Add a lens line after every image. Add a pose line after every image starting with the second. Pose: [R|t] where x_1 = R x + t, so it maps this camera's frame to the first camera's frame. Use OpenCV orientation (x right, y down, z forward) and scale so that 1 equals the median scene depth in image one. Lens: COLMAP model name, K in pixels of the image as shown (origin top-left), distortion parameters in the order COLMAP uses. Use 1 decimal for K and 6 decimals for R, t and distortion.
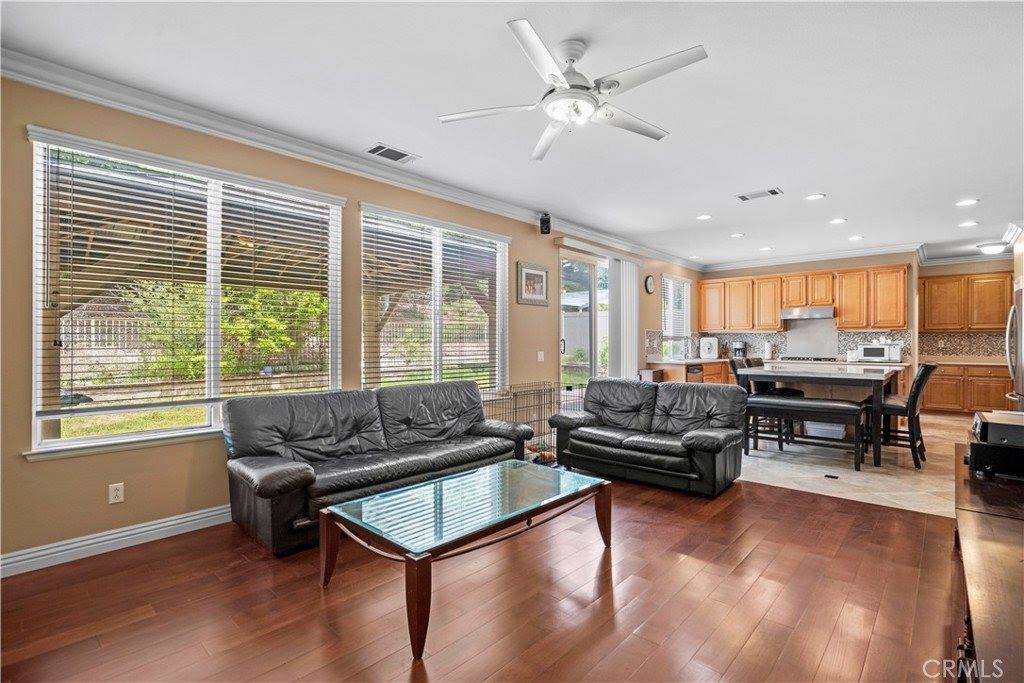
lens RADIAL K [[473.7, 0, 512.1], [0, 473.7, 344.2], [0, 0, 1]] dist [-0.018657, 0.000721]
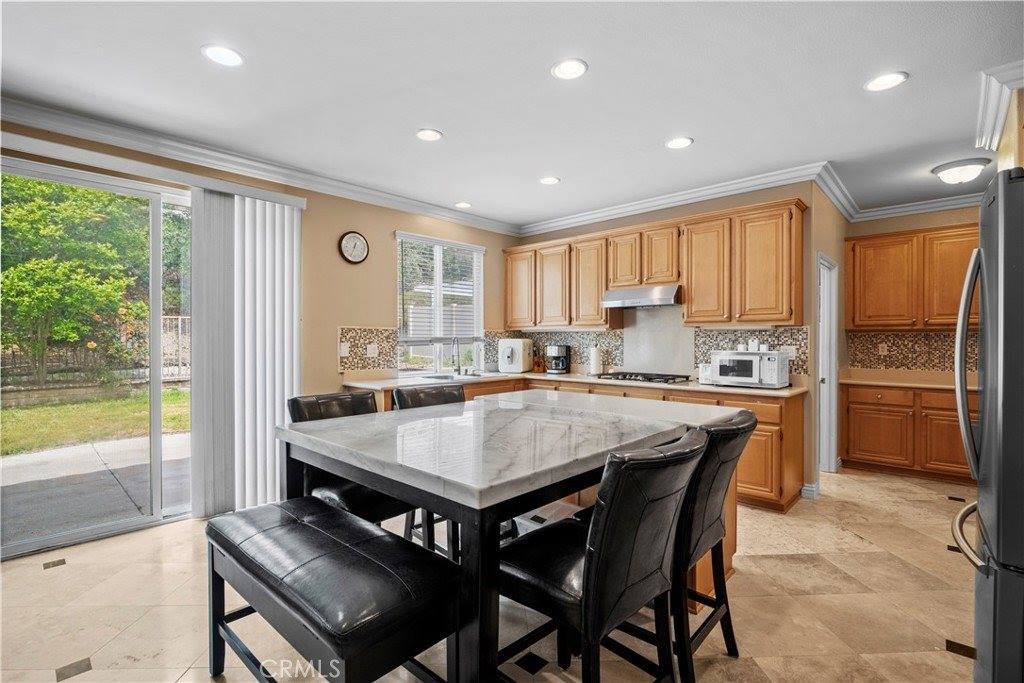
lens RADIAL K [[473.7, 0, 509.0], [0, 473.7, 345.2], [0, 0, 1]] dist [-0.018657, 0.000721]
pose [[0.999970, -0.000146, -0.007753, 0.484673], [0.000224, 0.999949, 0.010112, -0.013722], [0.007751, -0.010113, 0.999919, 0.429961]]
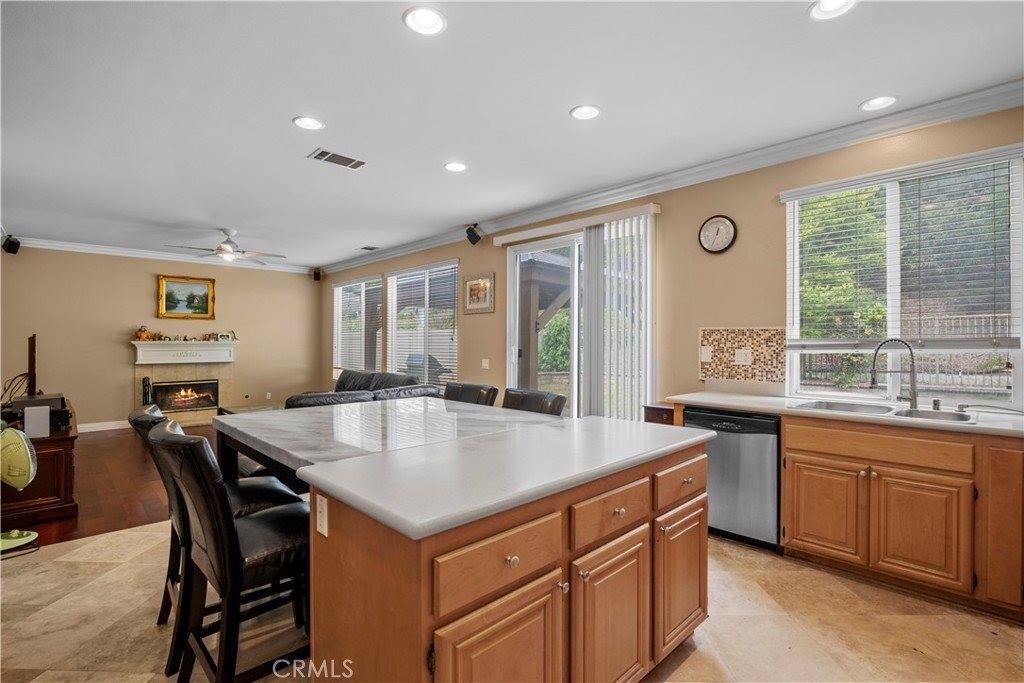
lens RADIAL K [[473.7, 0, 506.1], [0, 473.7, 340.1], [0, 0, 1]] dist [-0.018657, 0.000721]
pose [[-0.057471, 0.001299, -0.998346, 0.789508], [0.002753, 0.999996, 0.001143, -0.018715], [0.998343, -0.002682, -0.057474, 0.814725]]
